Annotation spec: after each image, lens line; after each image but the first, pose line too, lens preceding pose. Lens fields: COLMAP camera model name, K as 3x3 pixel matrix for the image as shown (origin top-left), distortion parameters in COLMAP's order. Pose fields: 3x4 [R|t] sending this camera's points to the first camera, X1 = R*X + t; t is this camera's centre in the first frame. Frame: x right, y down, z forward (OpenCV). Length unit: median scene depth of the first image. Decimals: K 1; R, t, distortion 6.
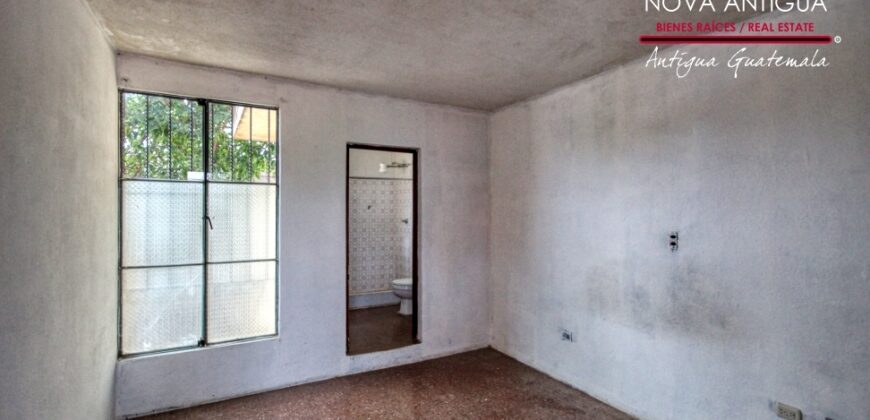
lens RADIAL K [[406.3, 0, 433.7], [0, 406.3, 205.3], [0, 0, 1]] dist [-0.000226, 0.001124]
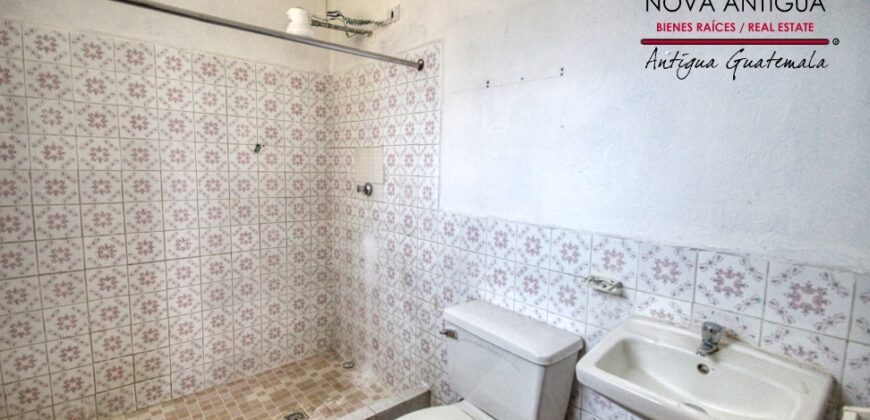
lens RADIAL K [[406.3, 0, 432.6], [0, 406.3, 207.5], [0, 0, 1]] dist [-0.000226, 0.001124]
pose [[0.977059, -0.002143, 0.212958, -0.088102], [-0.023320, 0.992860, 0.116983, 0.011731], [-0.211688, -0.119266, 0.970033, 0.633902]]
